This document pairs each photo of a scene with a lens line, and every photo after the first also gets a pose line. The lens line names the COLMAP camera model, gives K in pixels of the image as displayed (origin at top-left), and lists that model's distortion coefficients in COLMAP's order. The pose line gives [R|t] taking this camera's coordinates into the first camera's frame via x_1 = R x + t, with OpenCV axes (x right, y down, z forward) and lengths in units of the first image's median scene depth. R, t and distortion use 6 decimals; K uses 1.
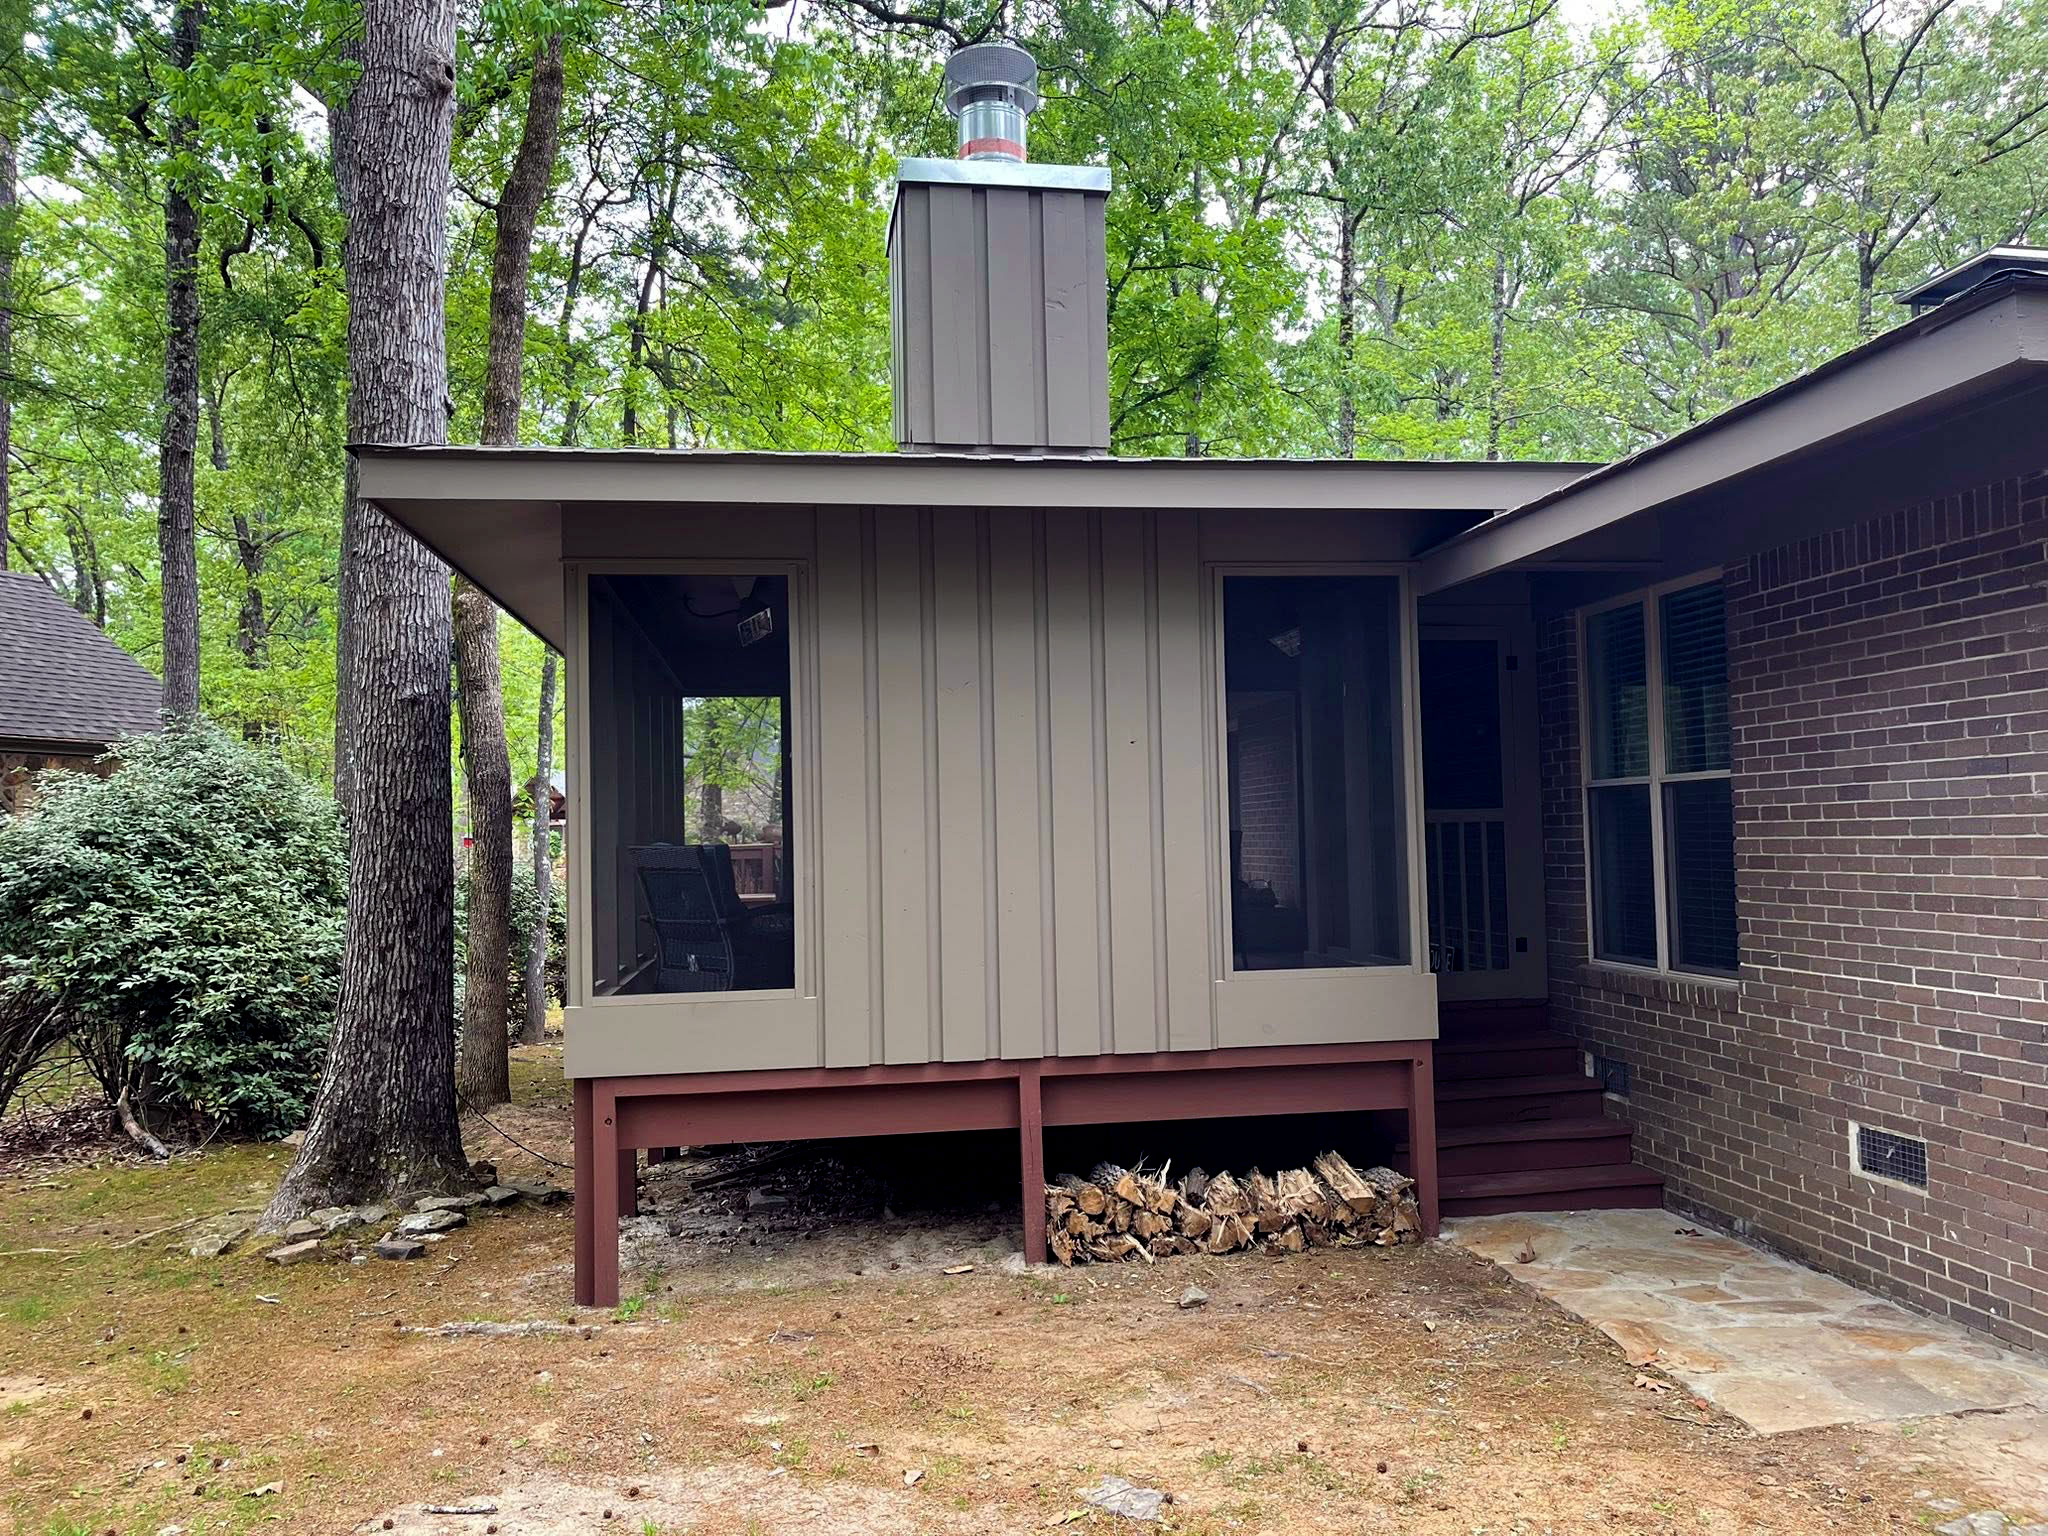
lens RADIAL K [[1537.5, 0, 1027.2], [0, 1537.5, 771.8], [0, 0, 1]] dist [0.029828, -0.003298]
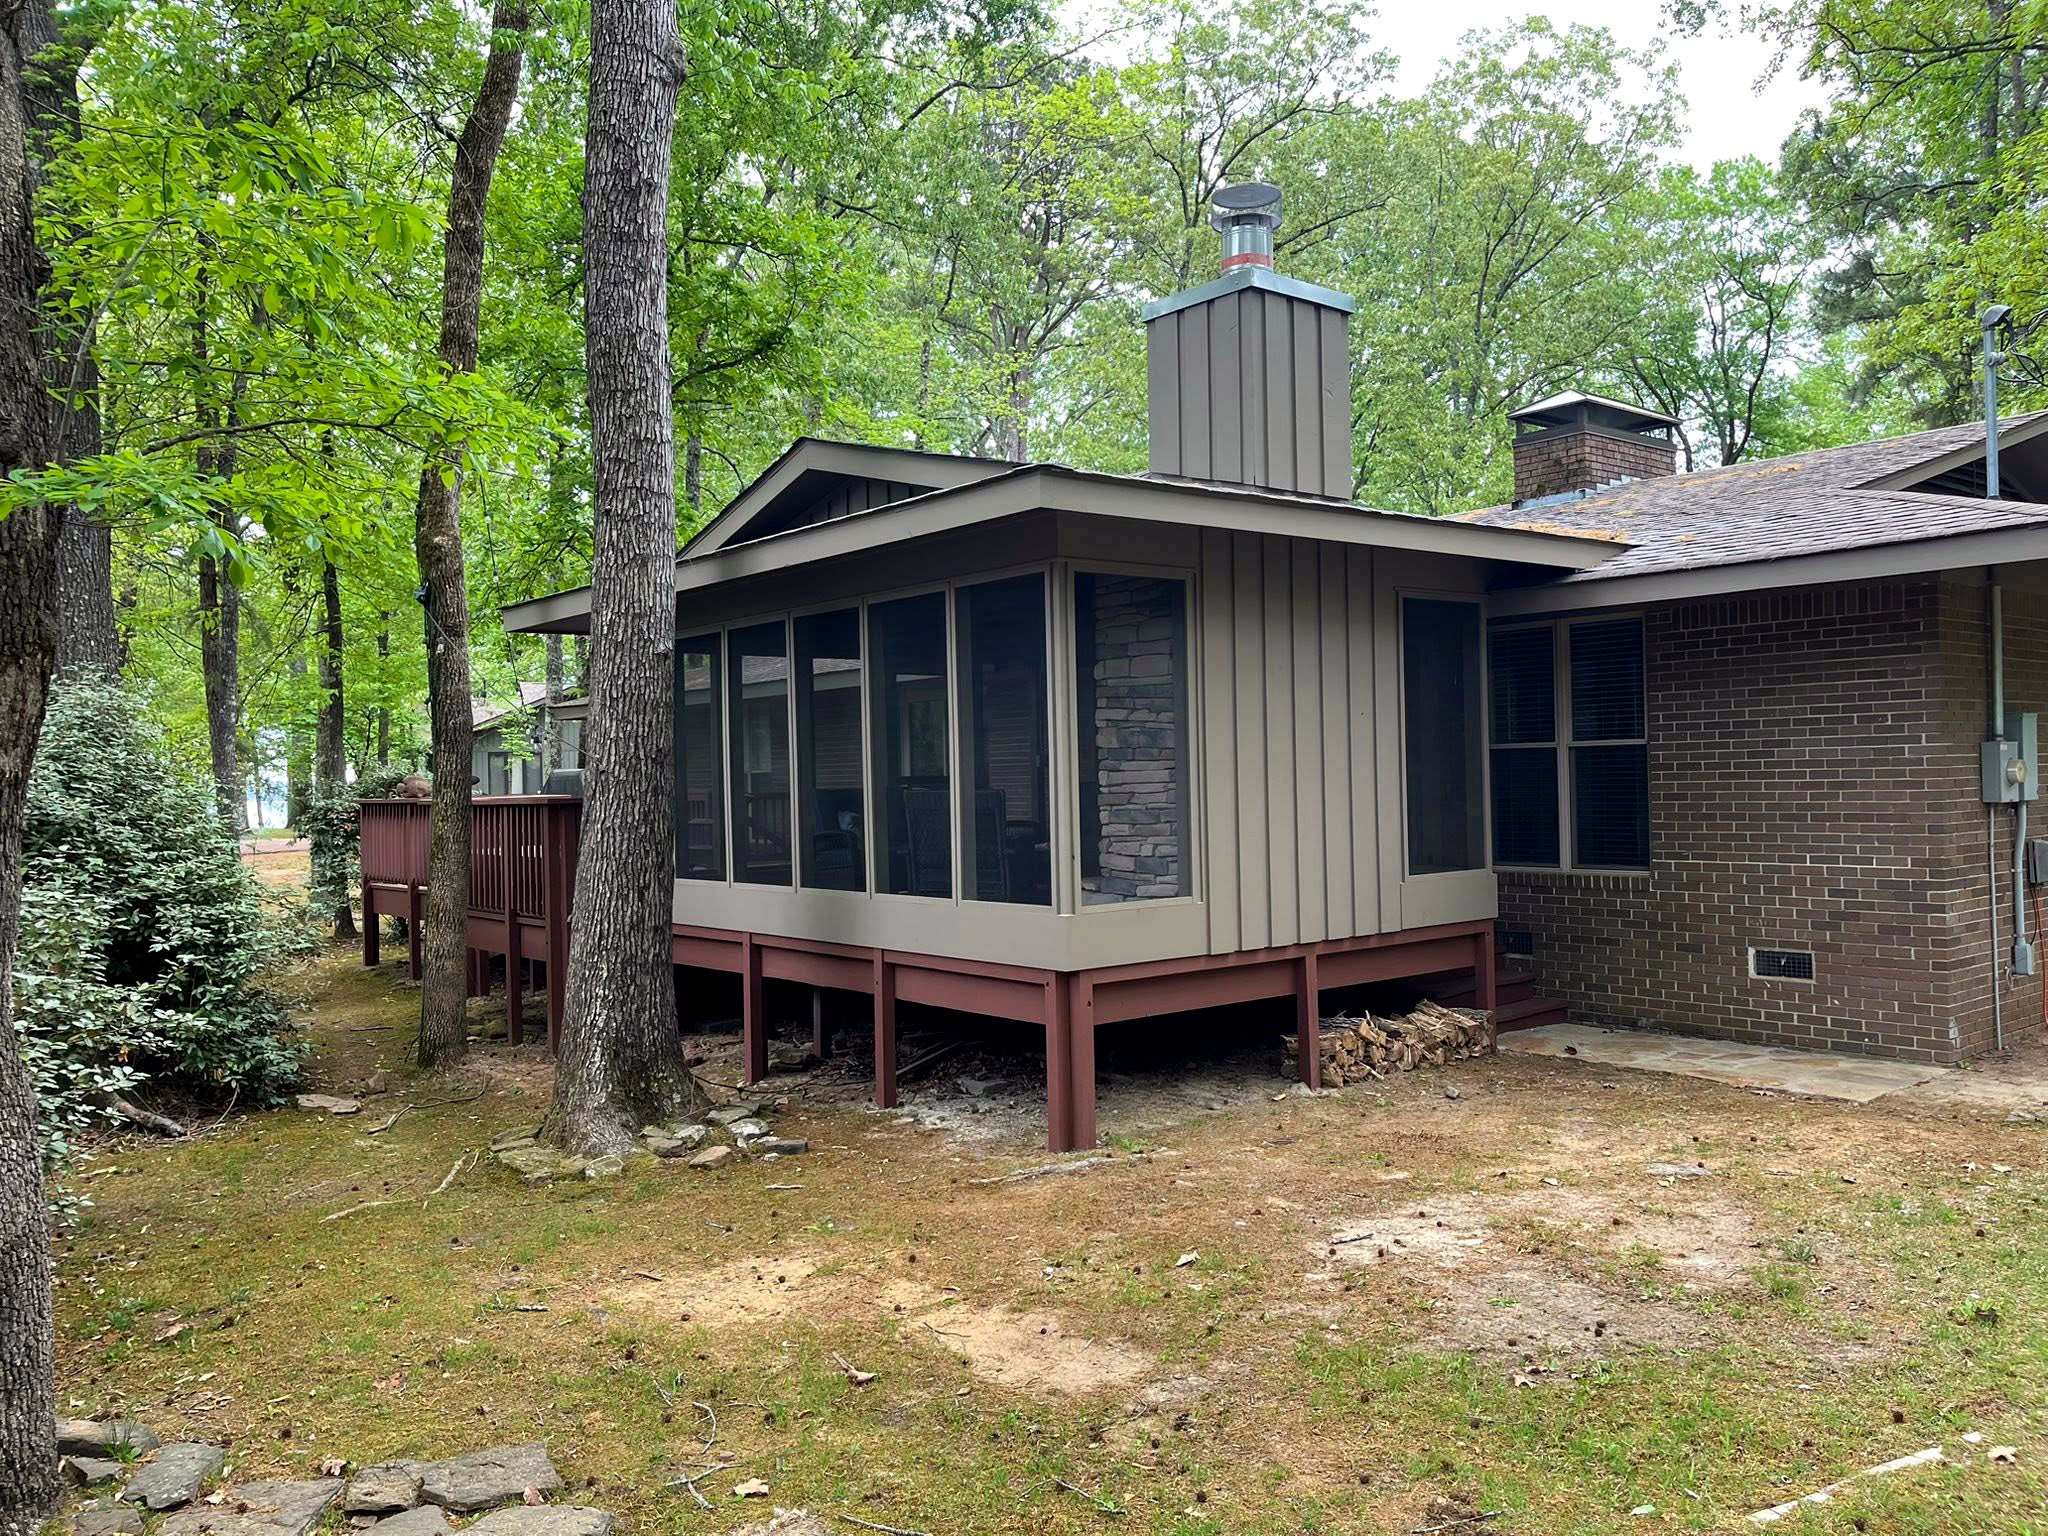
lens RADIAL K [[1545.6, 0, 1022.4], [0, 1545.6, 764.8], [0, 0, 1]] dist [0.034110, 0.001990]
pose [[0.864374, 0.005969, 0.502813, -0.908654], [-0.018023, 0.999655, 0.019117, 0.005906], [-0.502526, -0.025586, 0.864184, -0.061672]]
